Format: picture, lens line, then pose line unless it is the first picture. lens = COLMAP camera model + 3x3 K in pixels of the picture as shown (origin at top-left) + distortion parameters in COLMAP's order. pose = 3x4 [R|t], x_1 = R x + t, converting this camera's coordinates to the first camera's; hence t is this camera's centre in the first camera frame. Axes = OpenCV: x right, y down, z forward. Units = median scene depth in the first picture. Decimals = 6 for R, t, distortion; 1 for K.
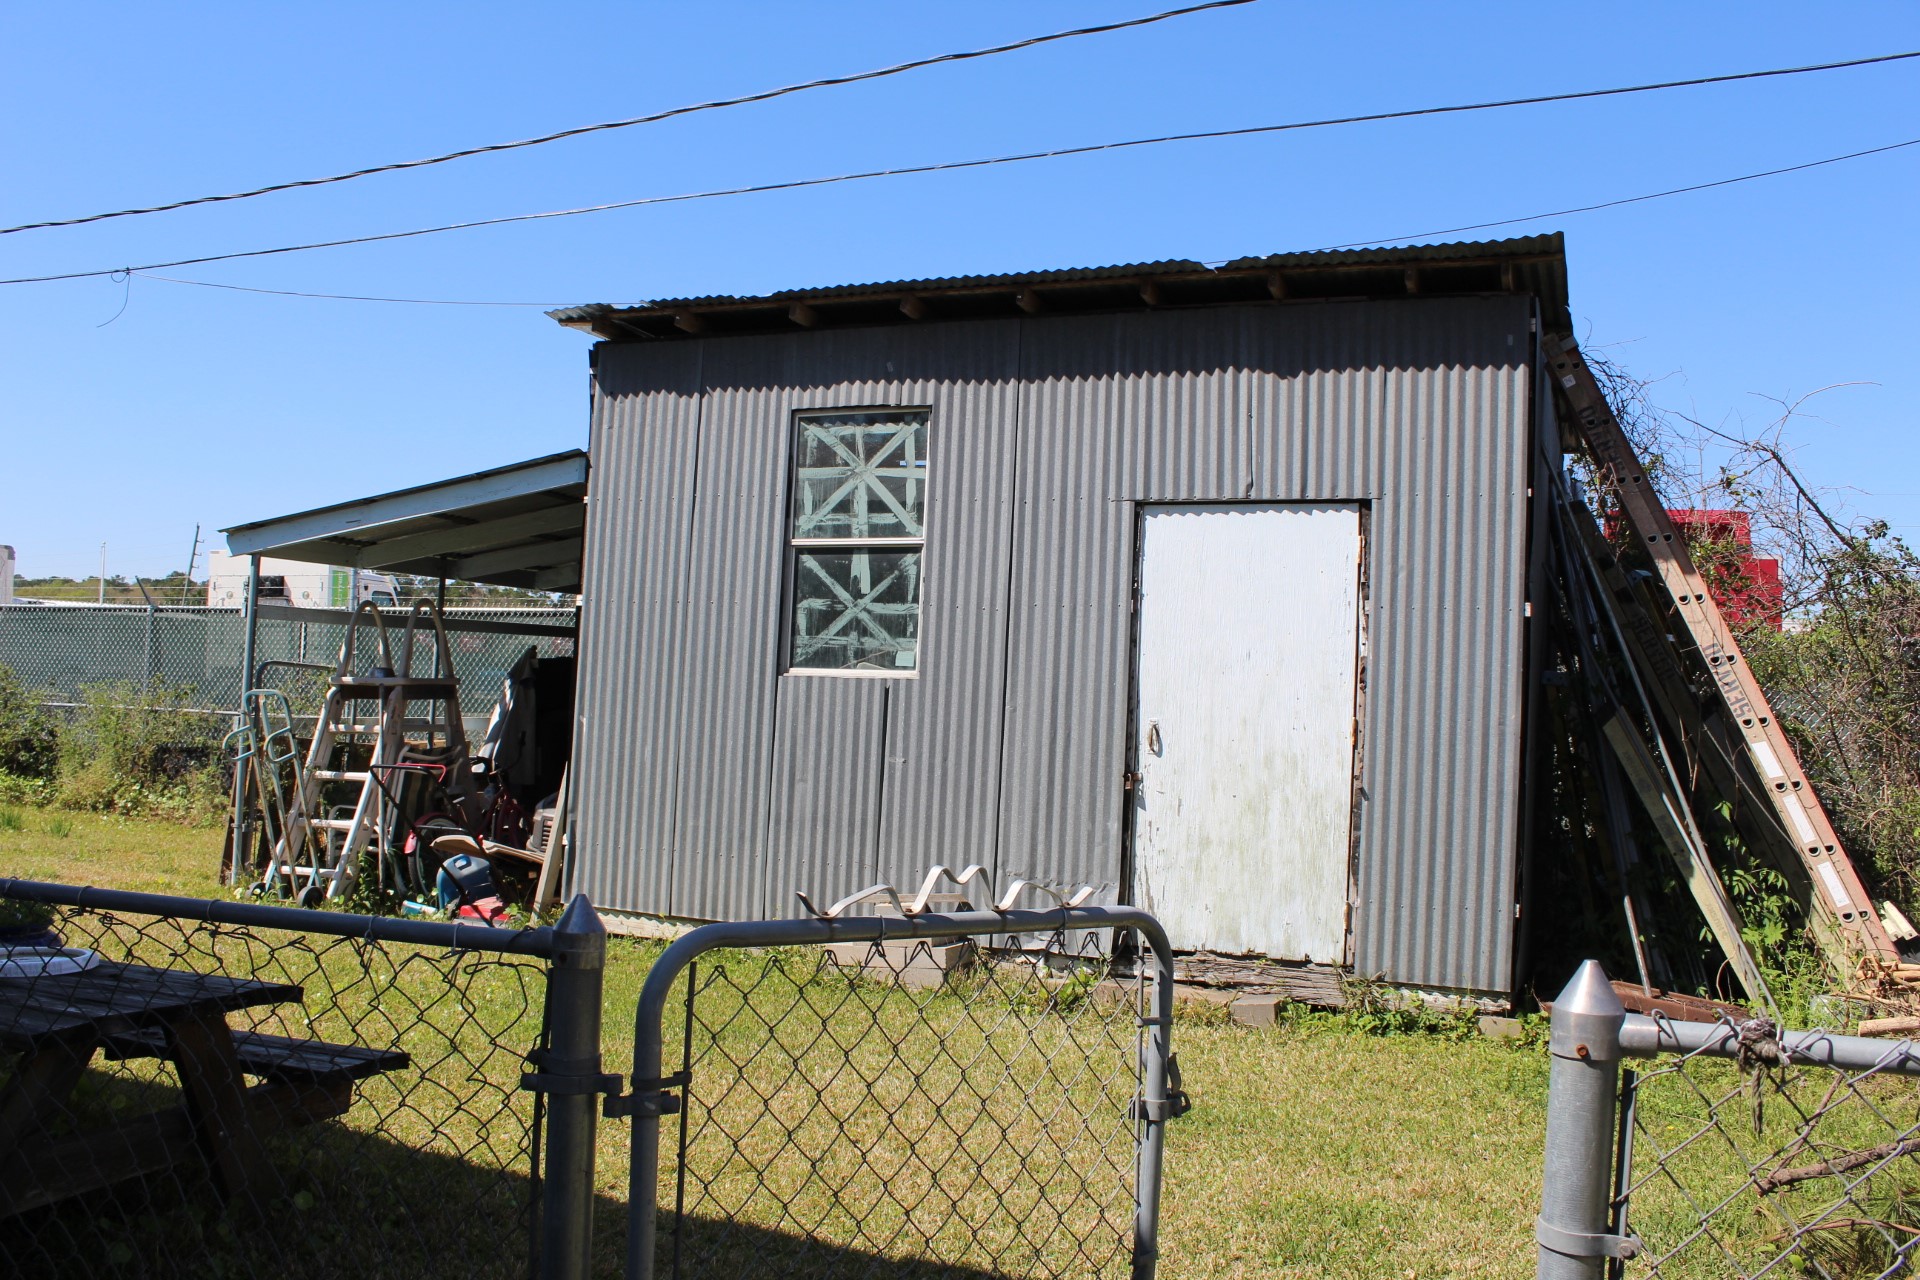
lens RADIAL K [[1602.2, 0, 985.3], [0, 1602.2, 702.4], [0, 0, 1]] dist [-0.069815, 0.027593]
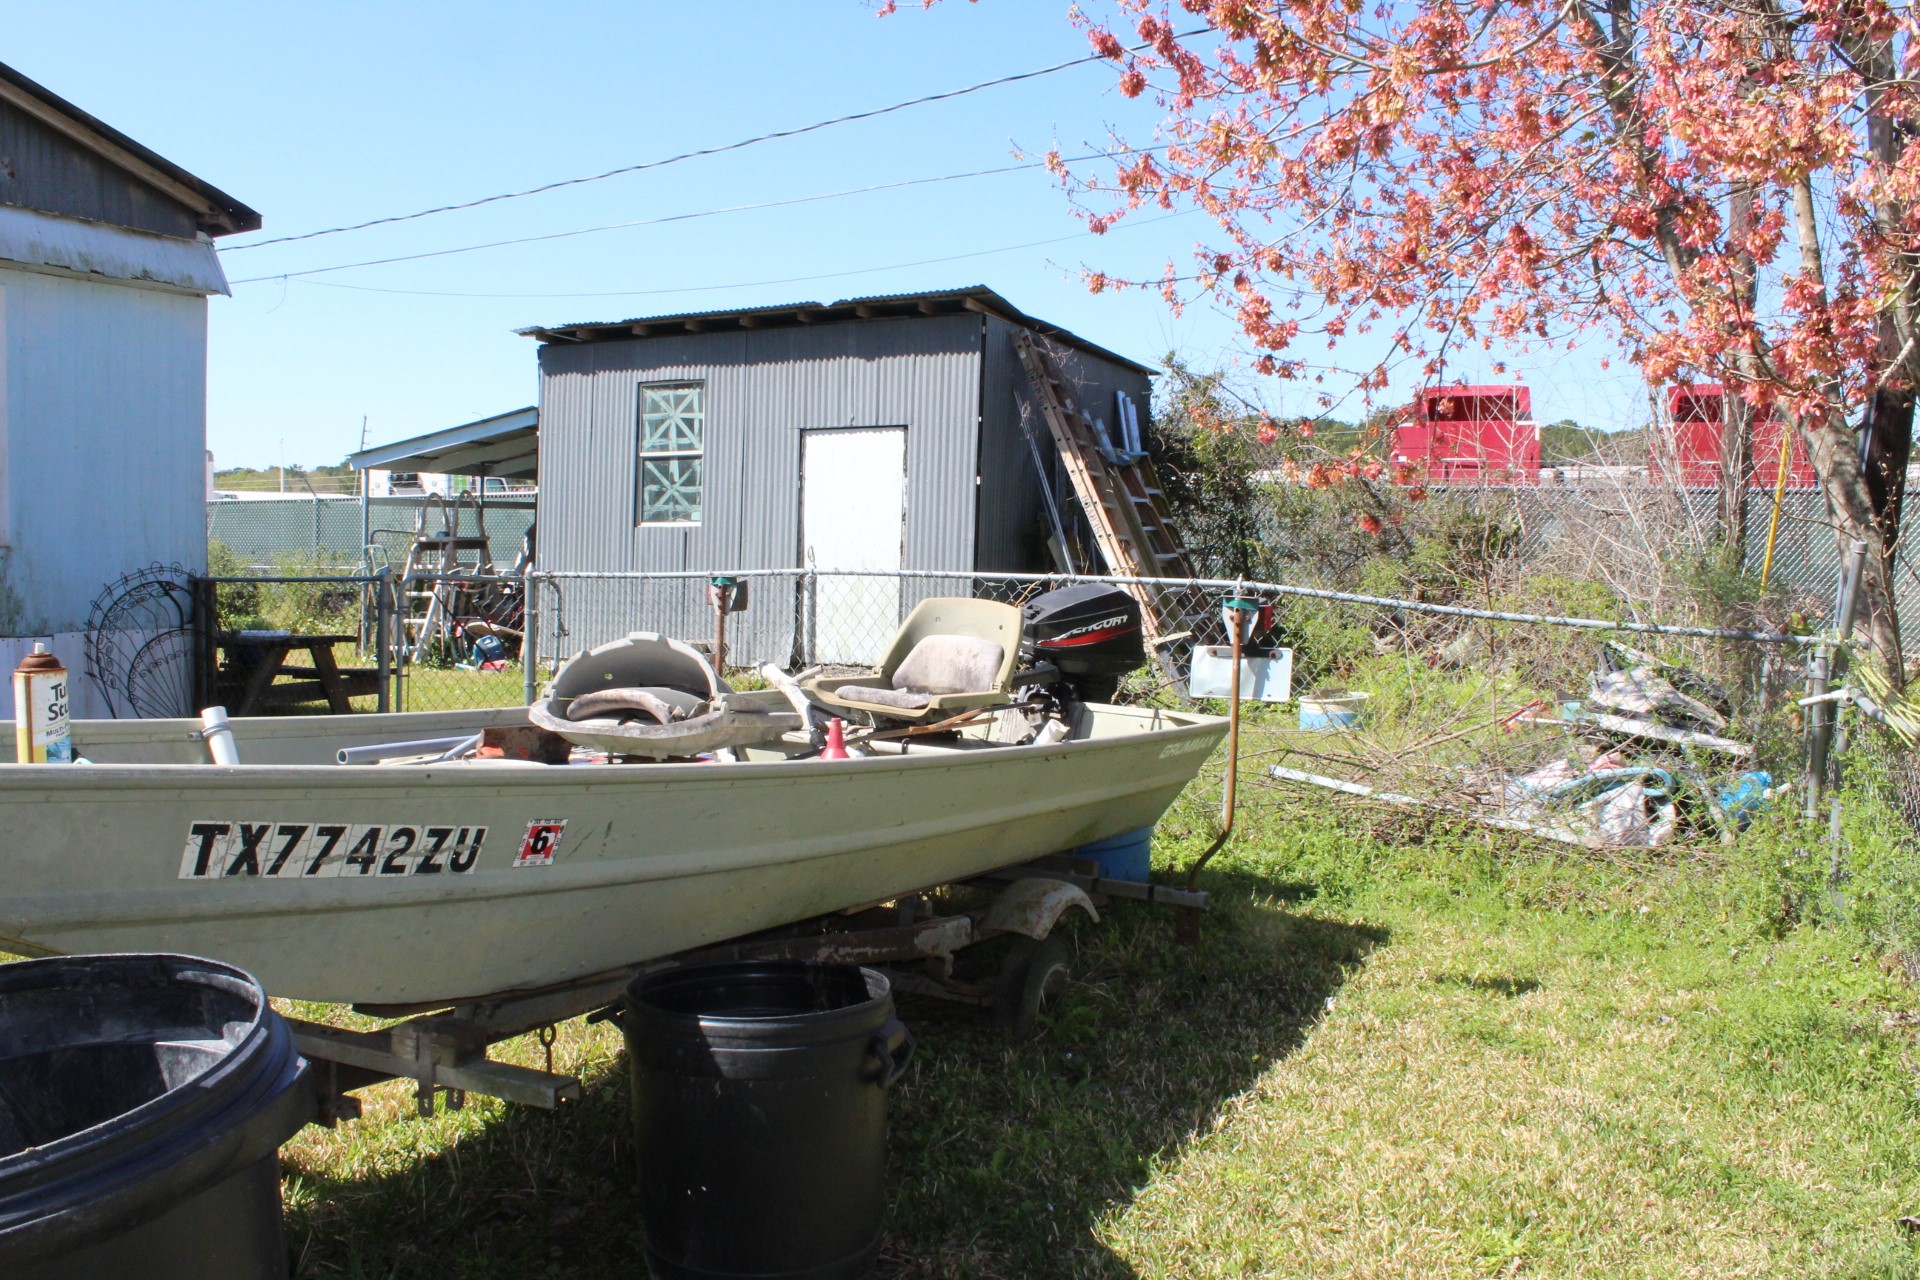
lens RADIAL K [[1602.2, 0, 959.4], [0, 1602.2, 634.5], [0, 0, 1]] dist [-0.069815, 0.027593]
pose [[0.993552, -0.022492, -0.111128, 0.446641], [0.027354, 0.998725, 0.042421, 0.039019], [0.110033, -0.045188, 0.992900, -0.799001]]
